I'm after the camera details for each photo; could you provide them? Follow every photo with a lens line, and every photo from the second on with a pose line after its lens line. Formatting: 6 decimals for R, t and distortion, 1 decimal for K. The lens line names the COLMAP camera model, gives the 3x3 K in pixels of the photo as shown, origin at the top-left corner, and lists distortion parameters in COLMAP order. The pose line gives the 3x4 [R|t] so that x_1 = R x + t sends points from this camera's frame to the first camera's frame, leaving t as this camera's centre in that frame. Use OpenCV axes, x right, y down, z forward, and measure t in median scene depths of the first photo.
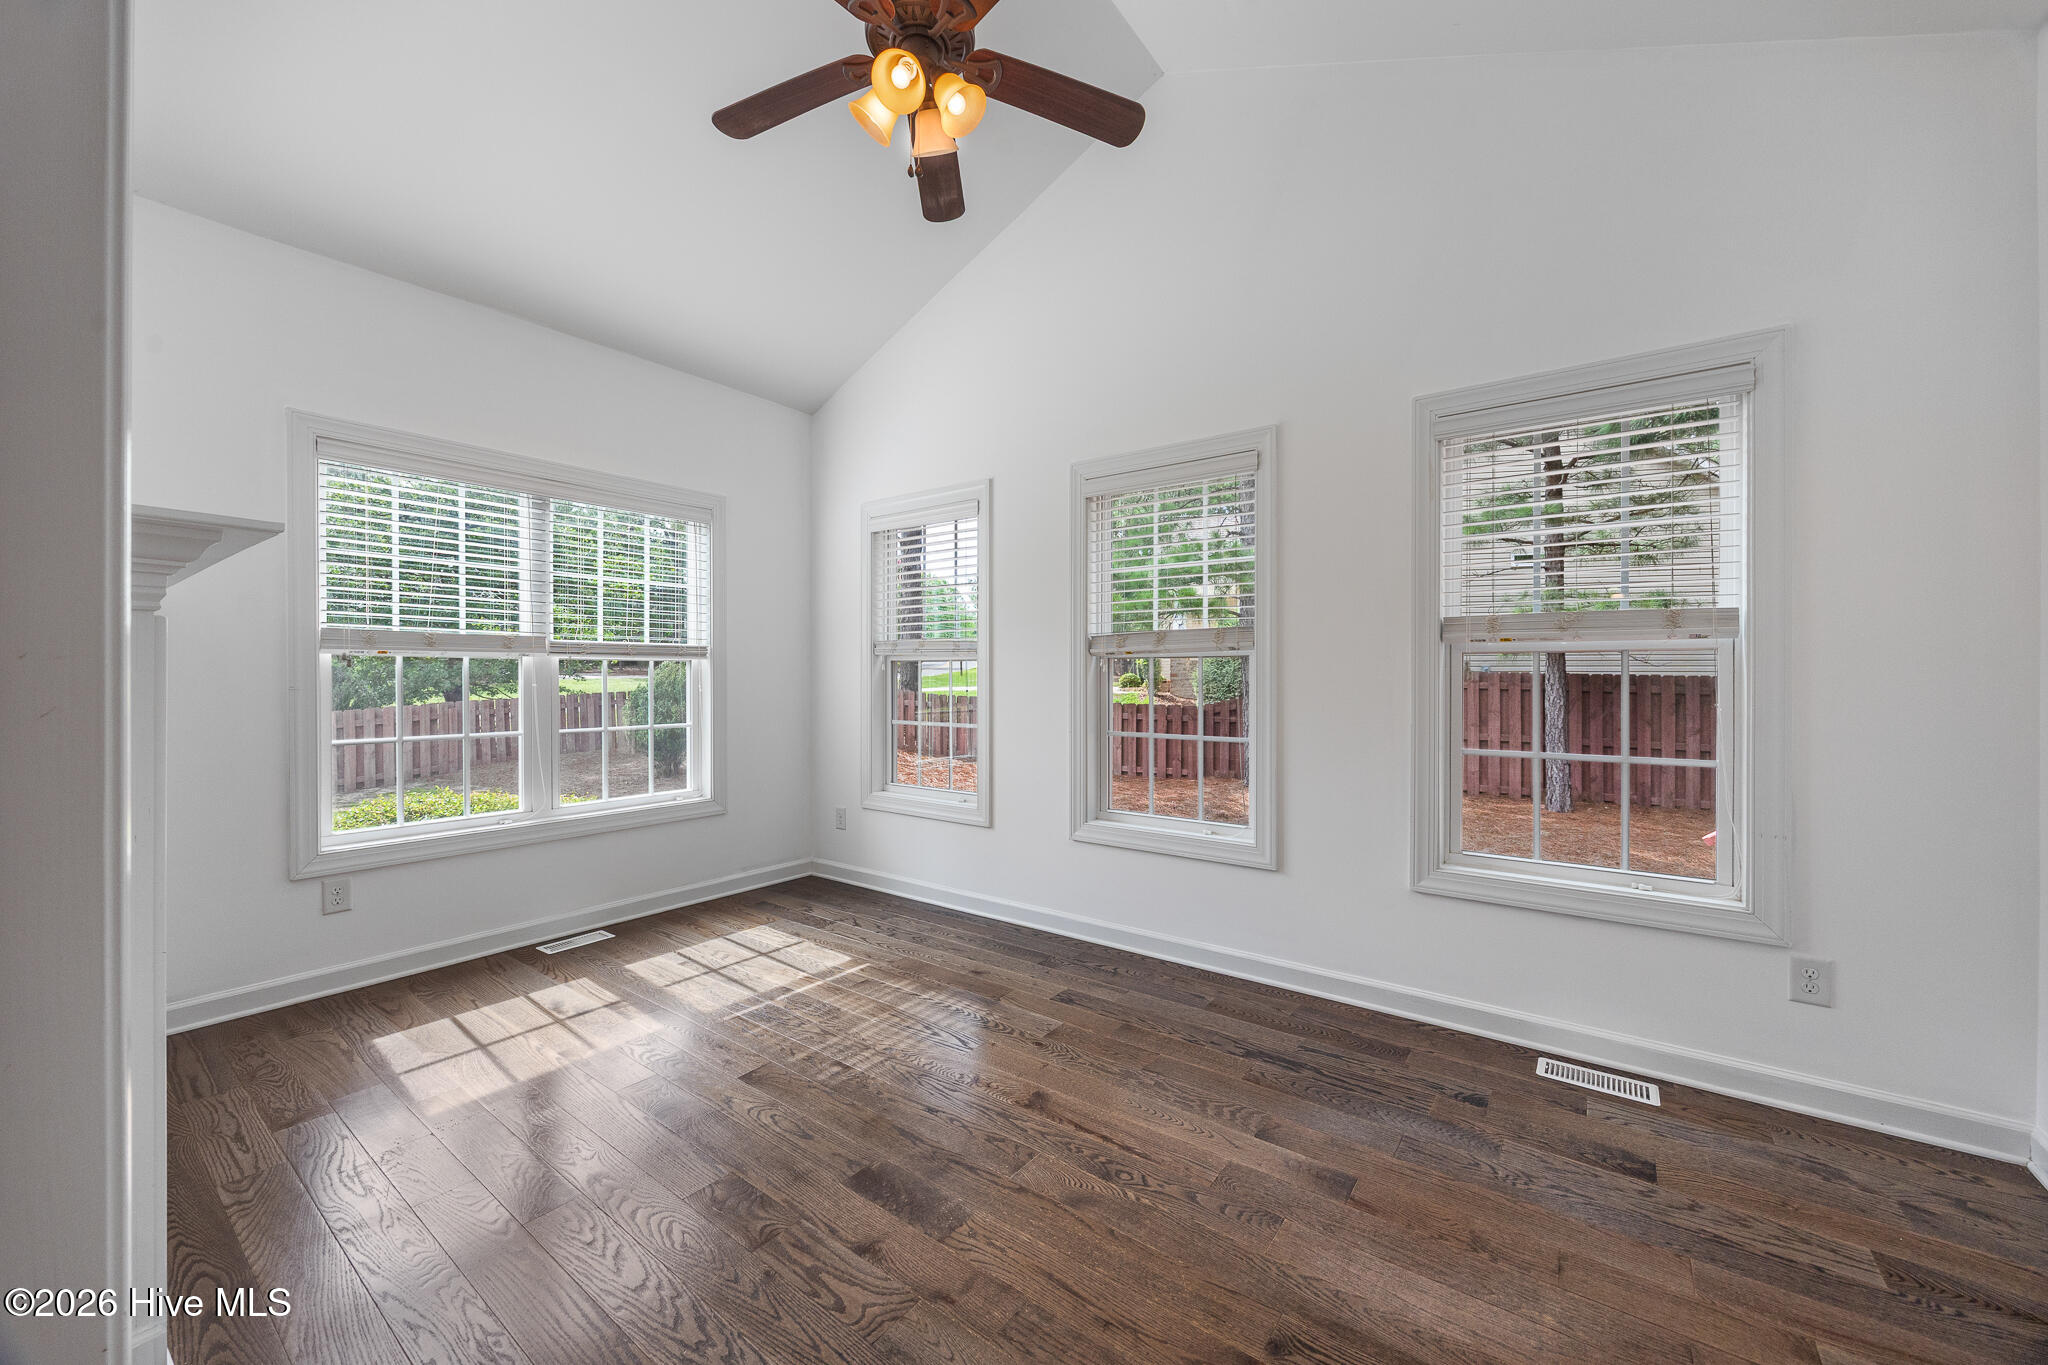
lens RADIAL K [[766.7, 0, 1035.9], [0, 766.7, 679.1], [0, 0, 1]] dist [0.000126, -0.000017]
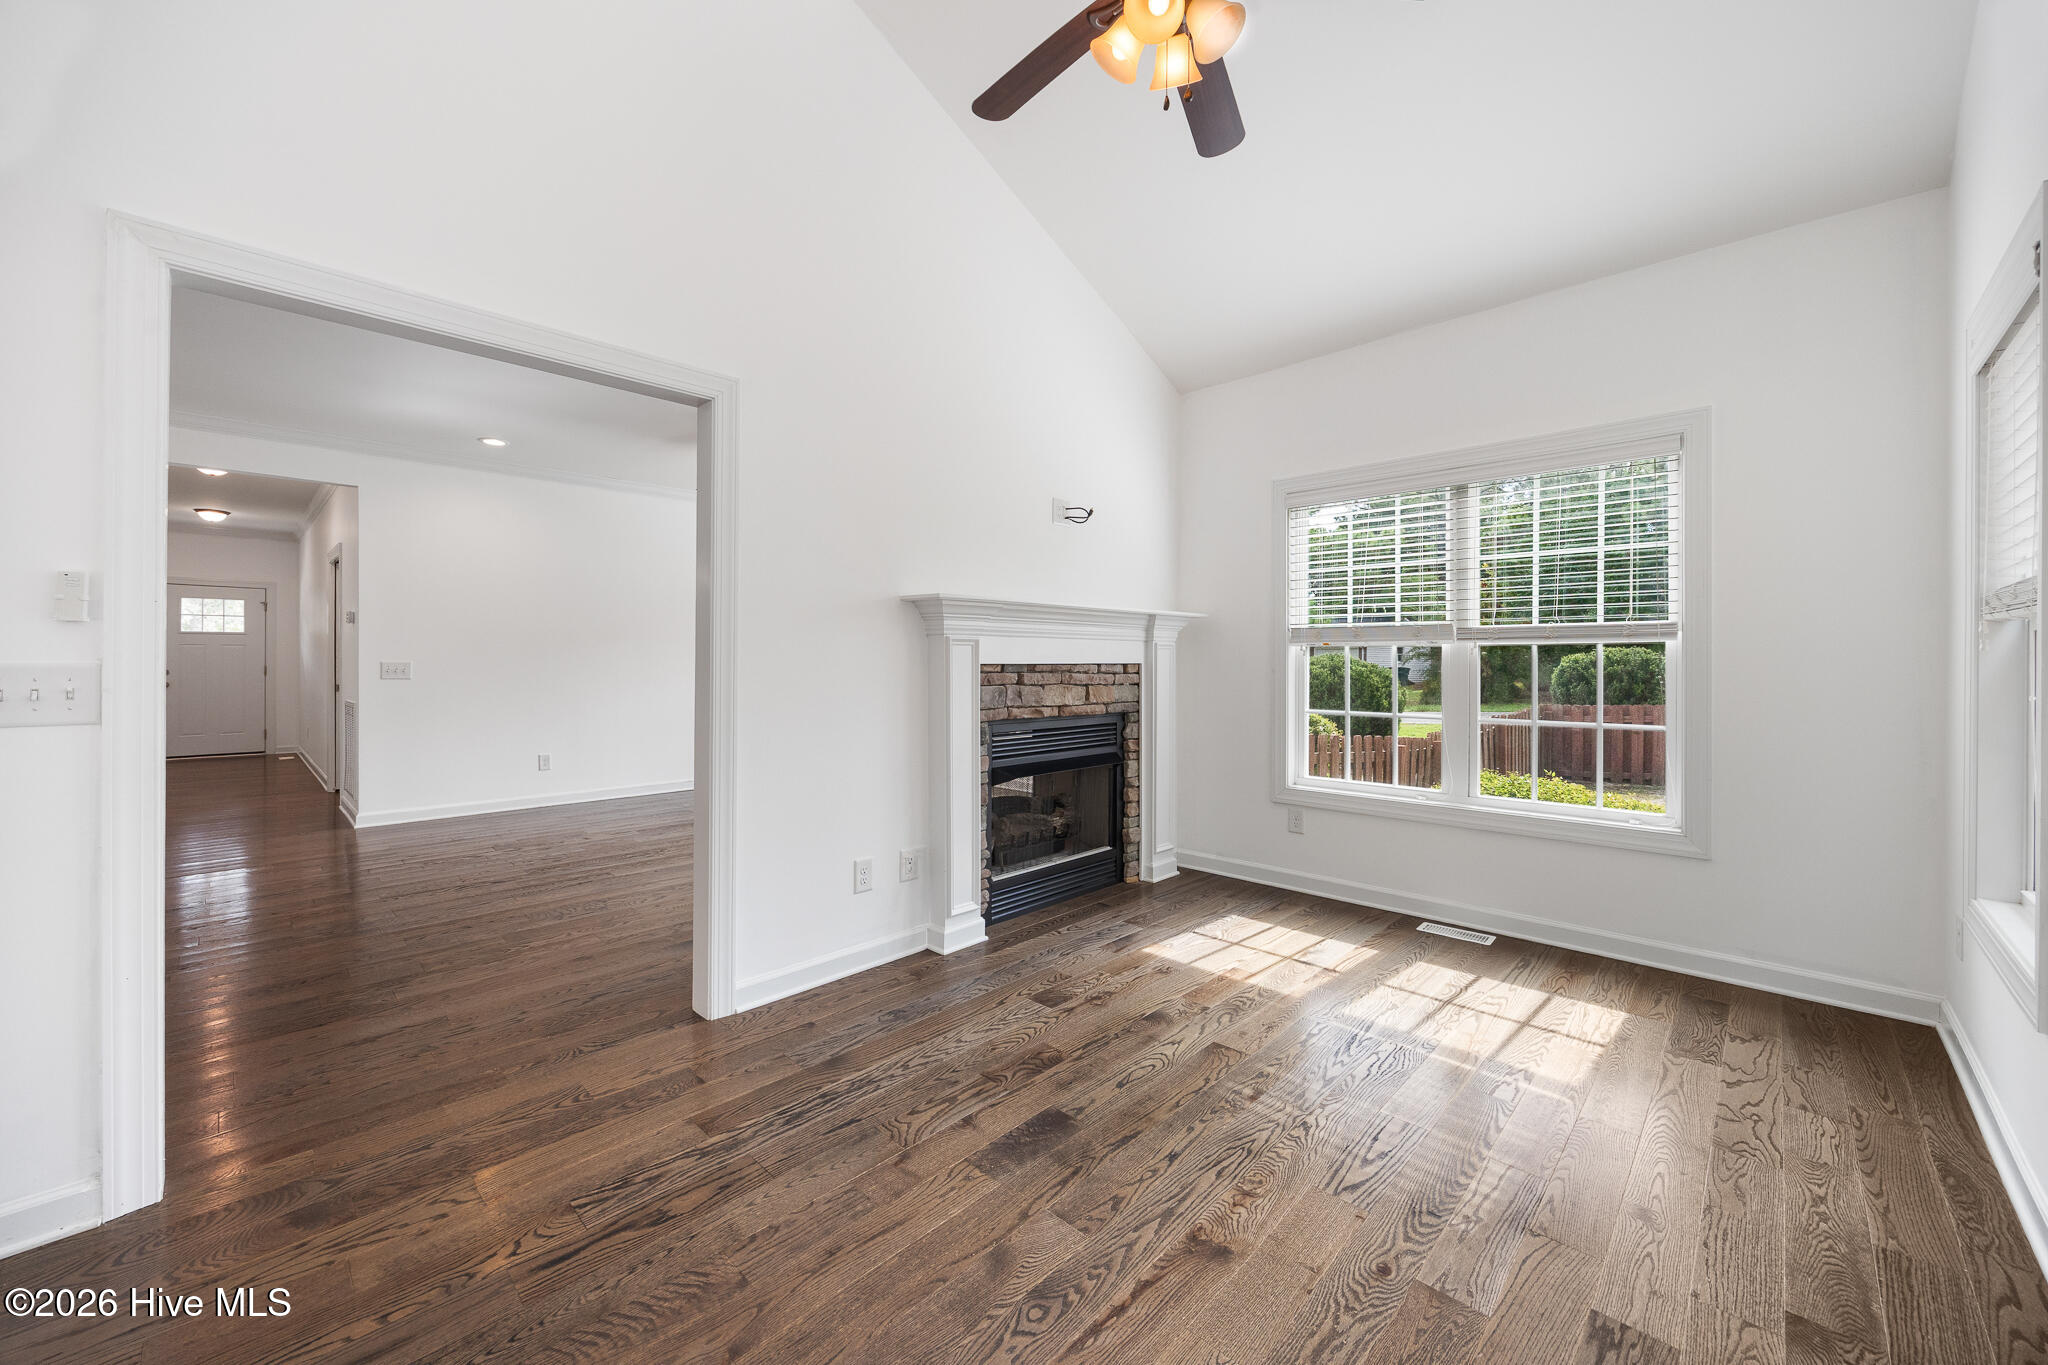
lens RADIAL K [[792.2, 0, 1018.5], [0, 792.2, 669.4], [0, 0, 1]] dist [-0.001158, -0.000139]
pose [[-0.137963, 0.008062, -0.990405, 0.566202], [-0.006232, 0.999940, 0.009008, -0.001352], [0.990418, 0.007415, -0.137905, 0.686397]]
